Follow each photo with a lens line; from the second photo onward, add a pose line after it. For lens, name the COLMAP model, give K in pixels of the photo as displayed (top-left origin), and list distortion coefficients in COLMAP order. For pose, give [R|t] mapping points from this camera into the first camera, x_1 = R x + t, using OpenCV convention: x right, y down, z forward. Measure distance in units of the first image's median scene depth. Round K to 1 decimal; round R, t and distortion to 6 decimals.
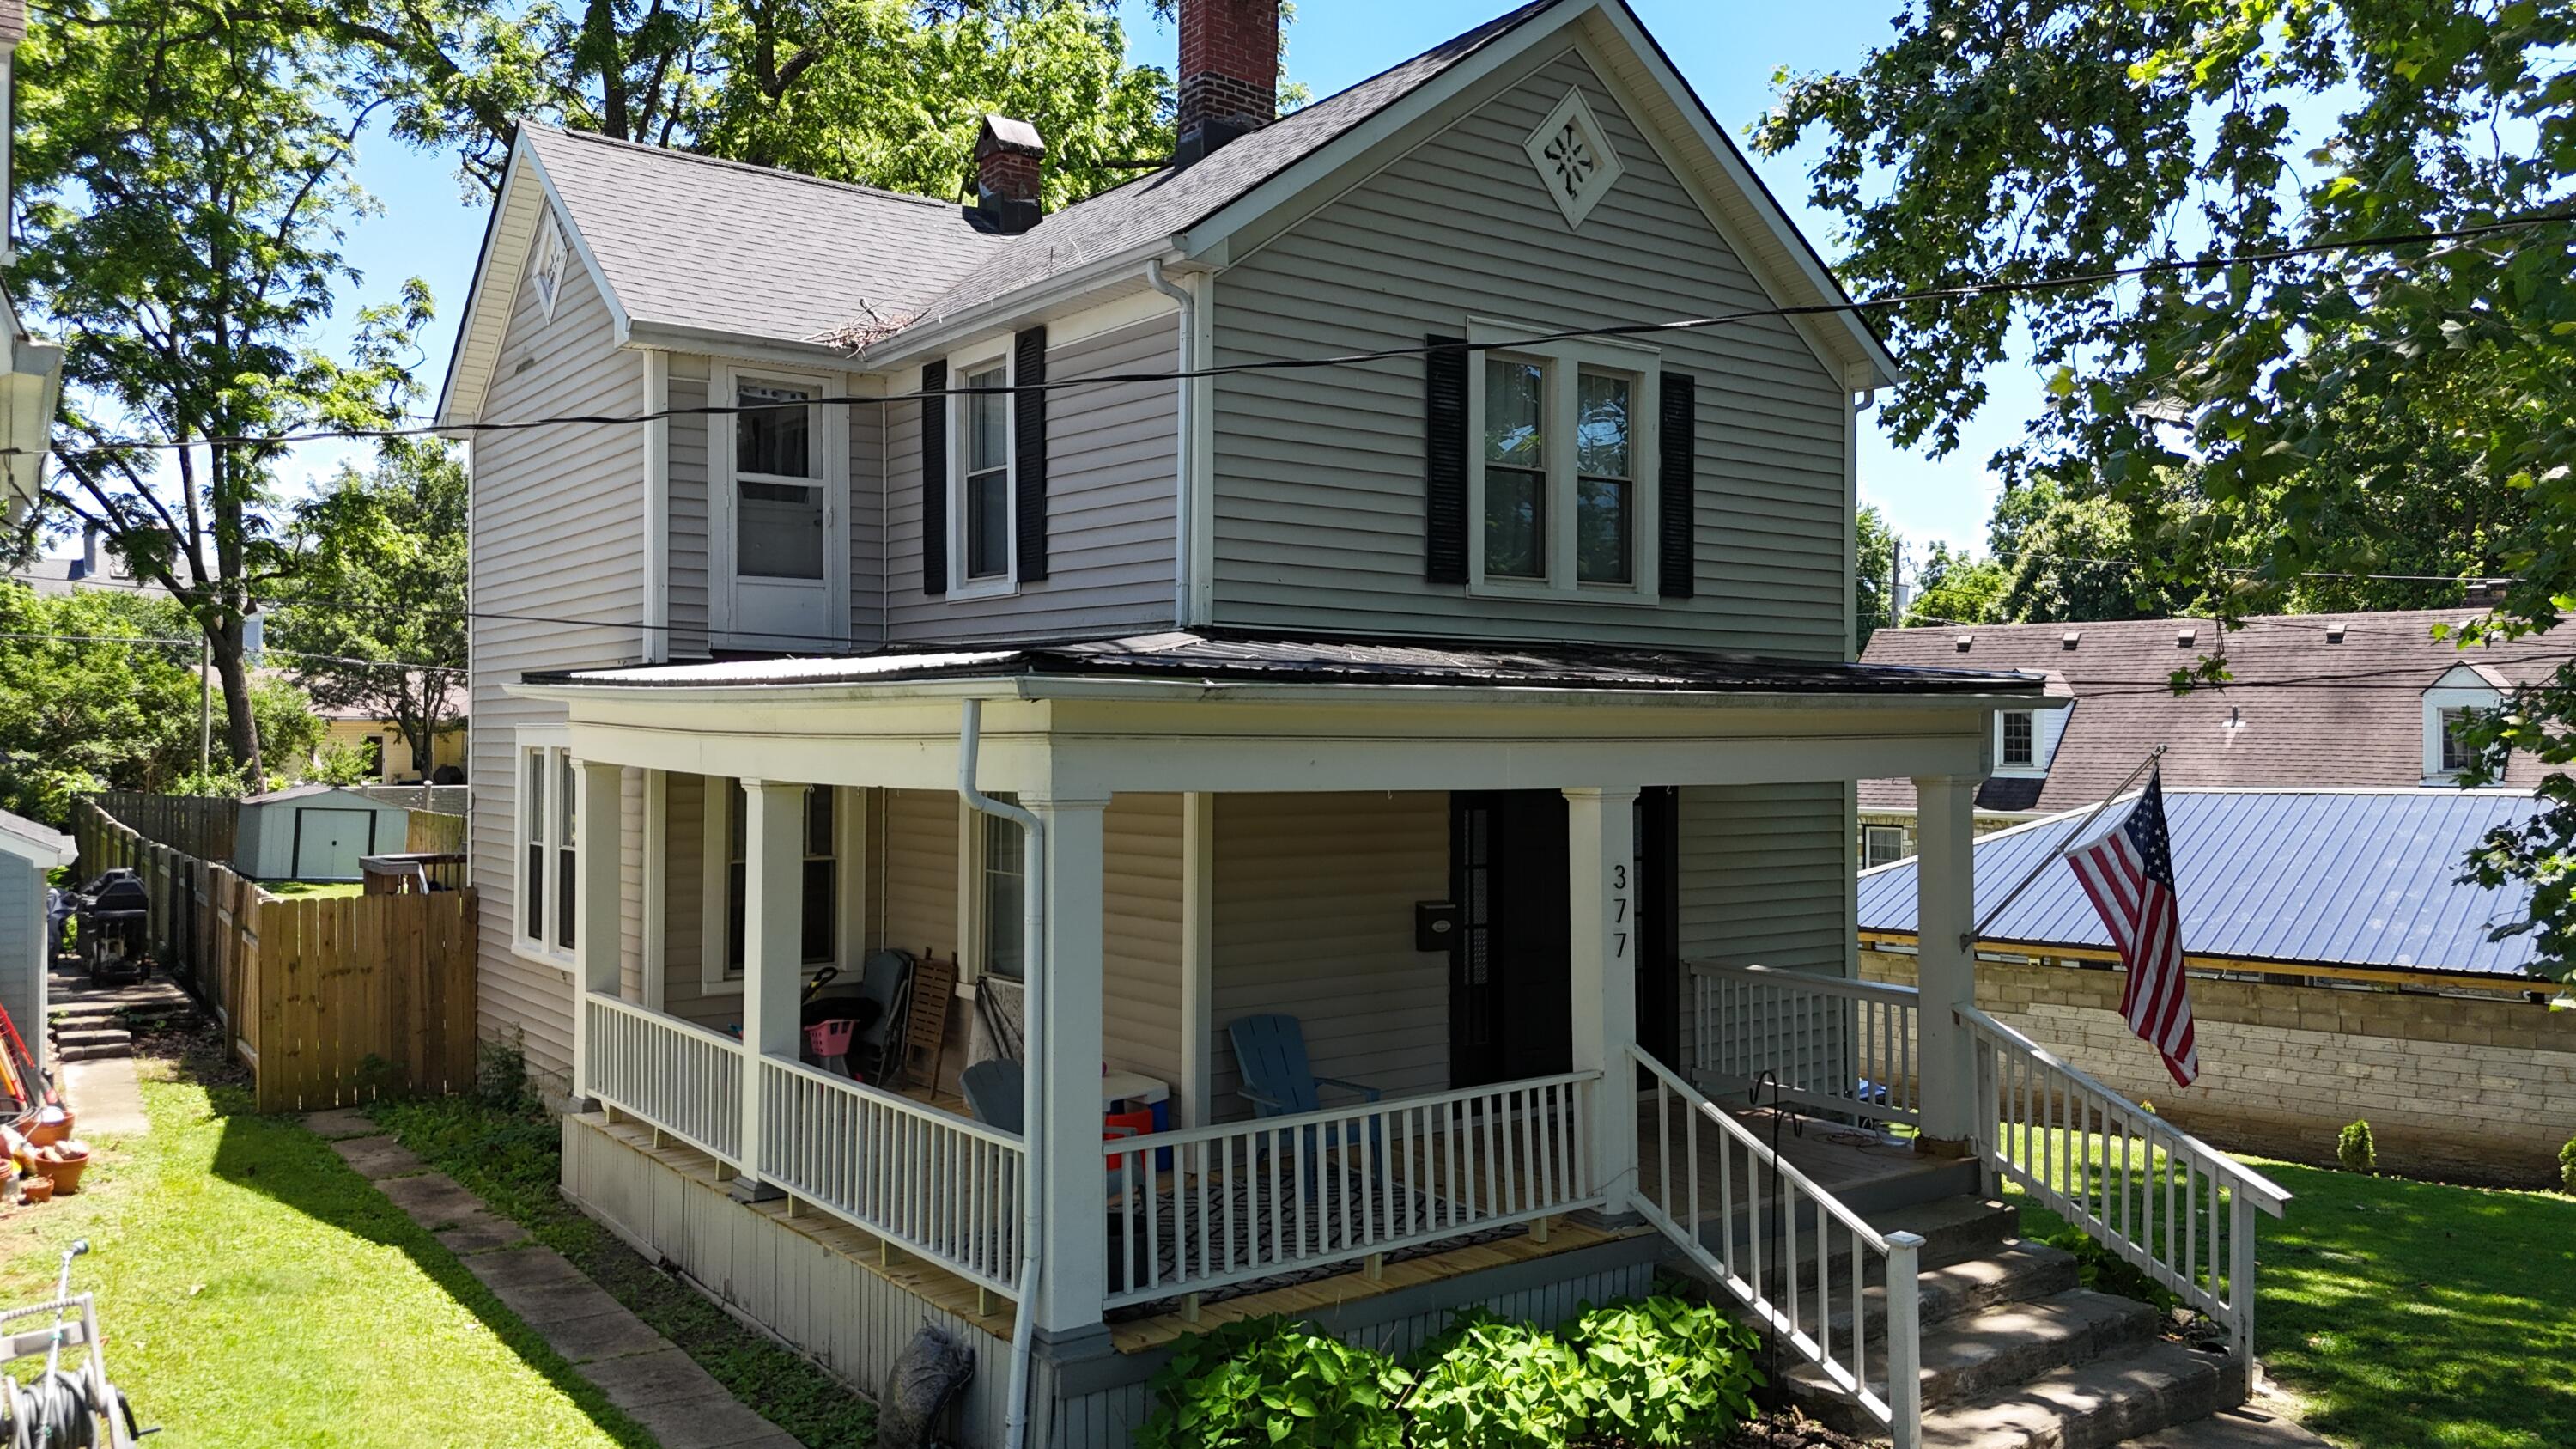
lens RADIAL K [[1915.0, 0, 1282.8], [0, 1915.0, 735.6], [0, 0, 1]] dist [0.105047, -0.126485]
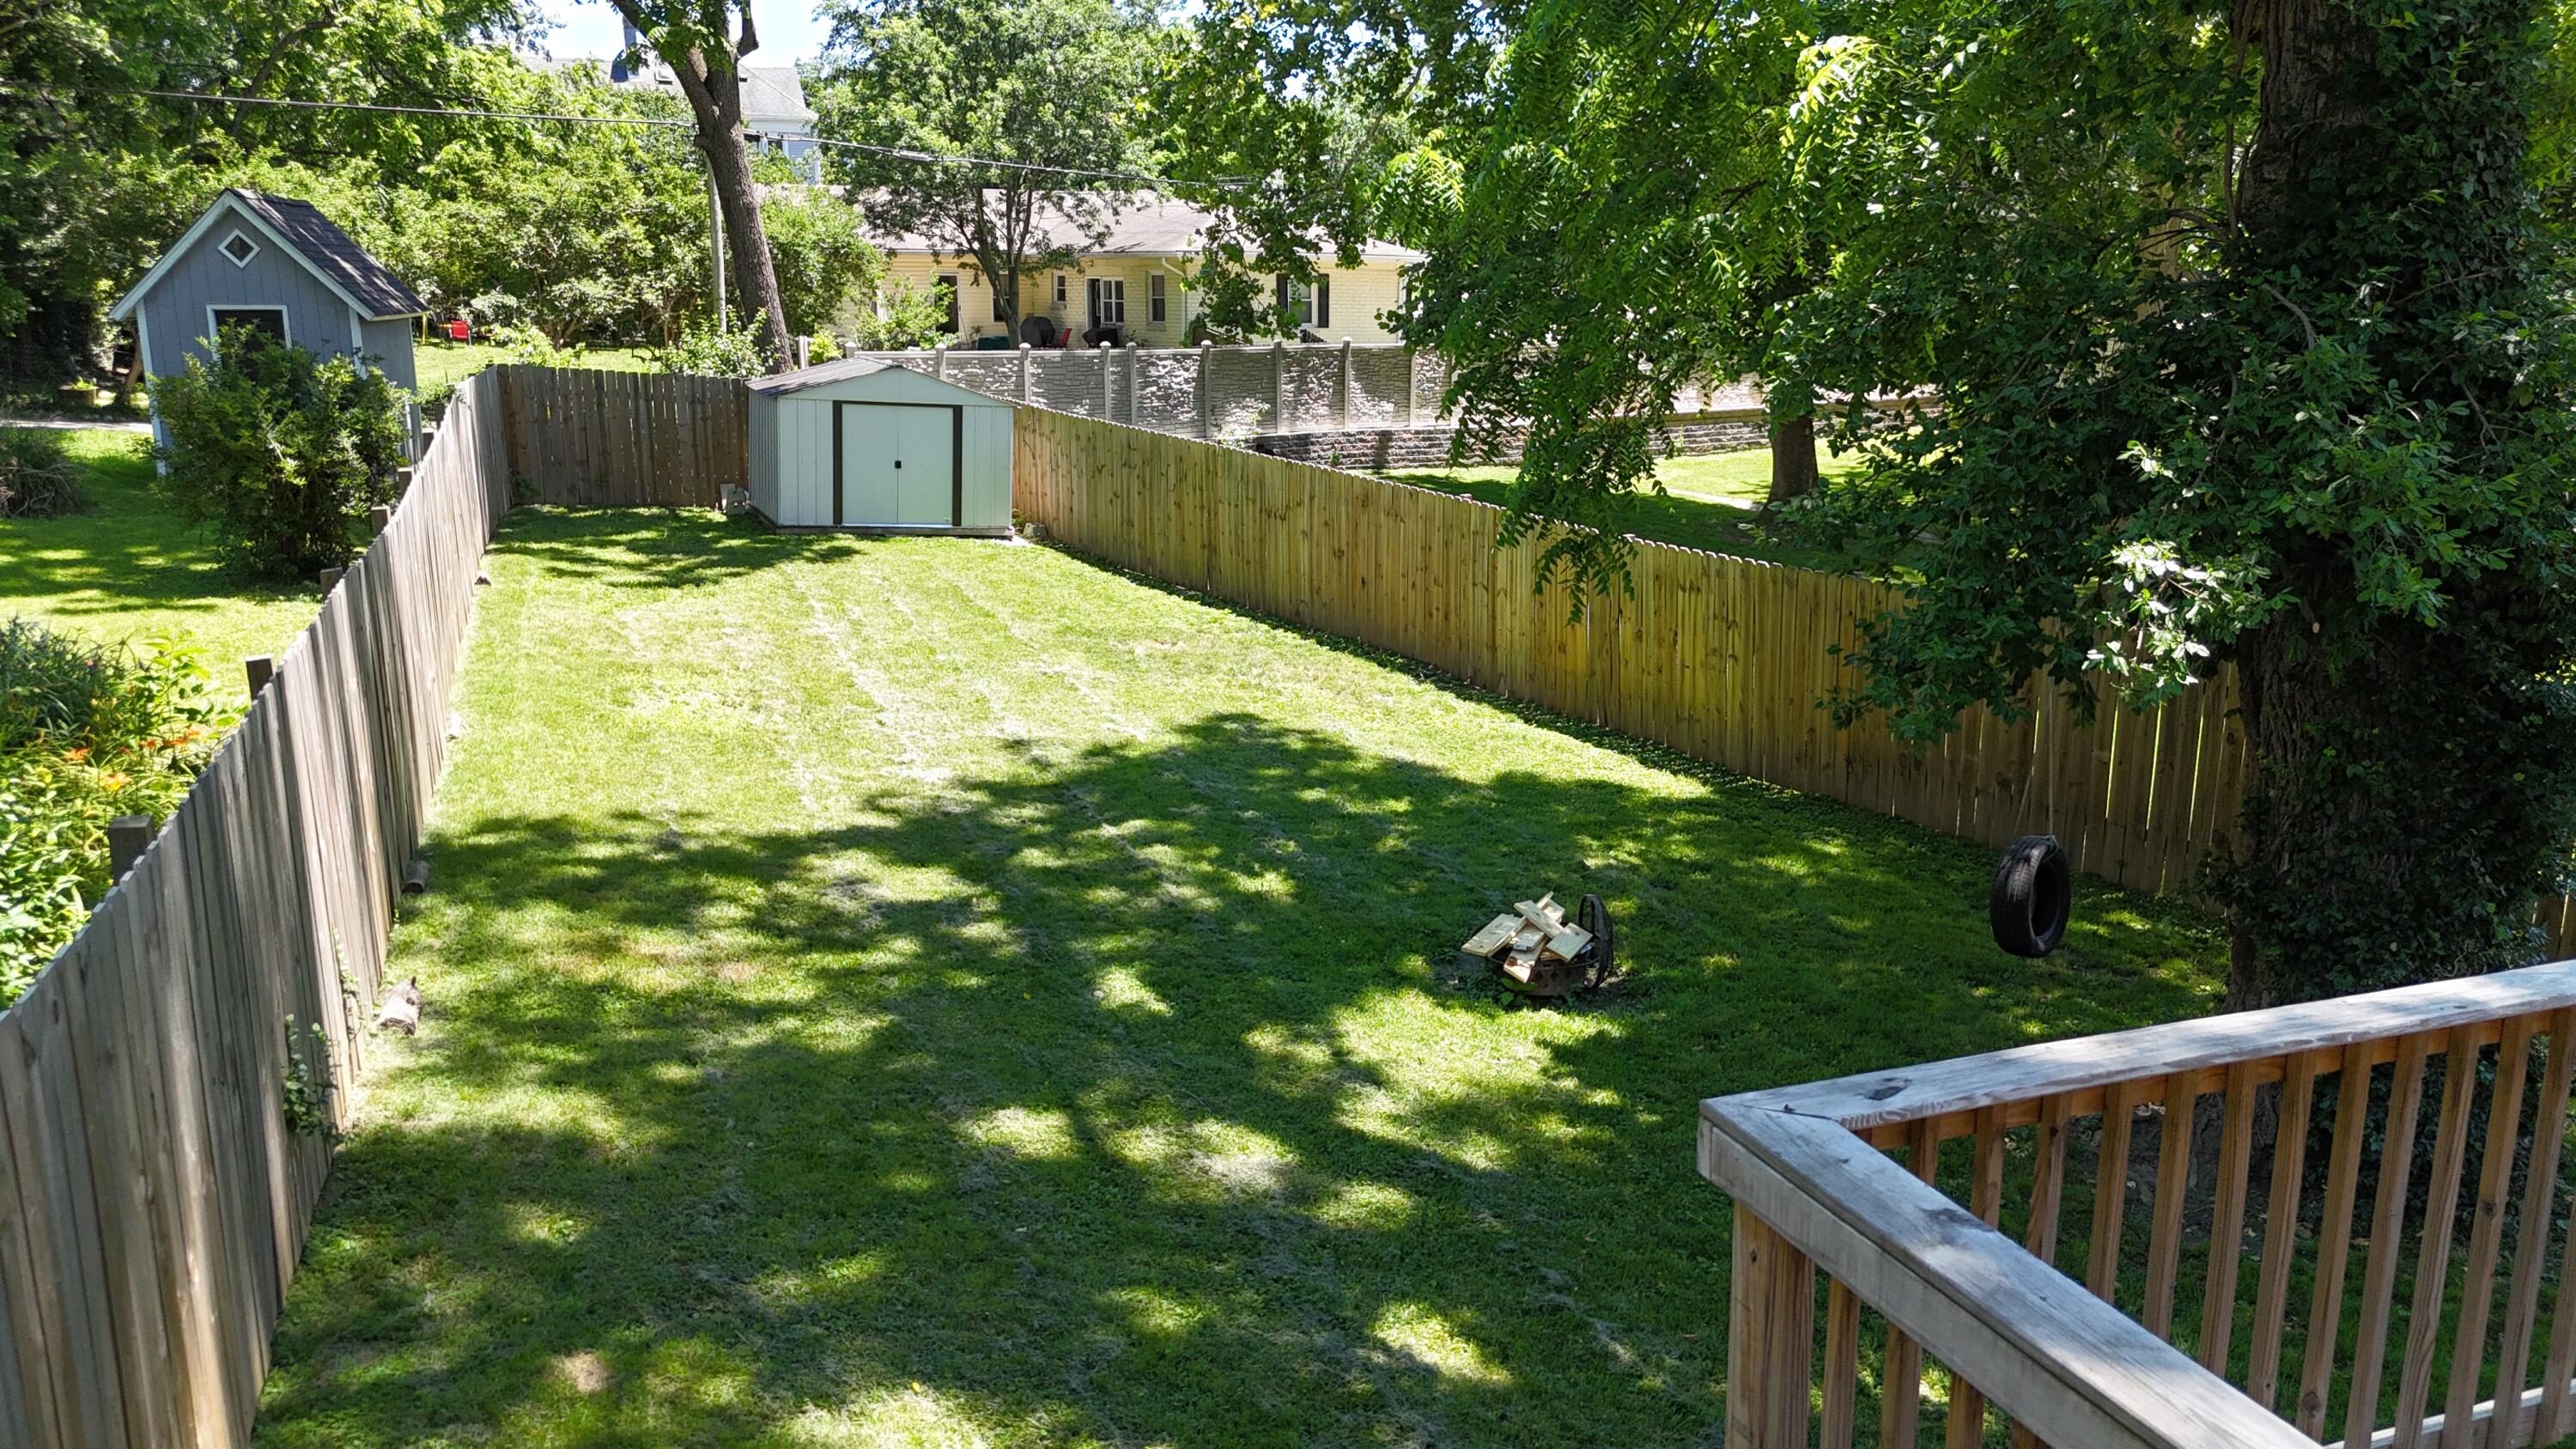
lens RADIAL K [[1915.0, 0, 1282.8], [0, 1915.0, 735.6], [0, 0, 1]] dist [0.105047, -0.126485]
pose [[0.964671, 0.057536, -0.257097, -0.162138], [0.003260, 0.973180, 0.230020, 0.002571], [0.263436, -0.222732, 0.938612, 0.342421]]
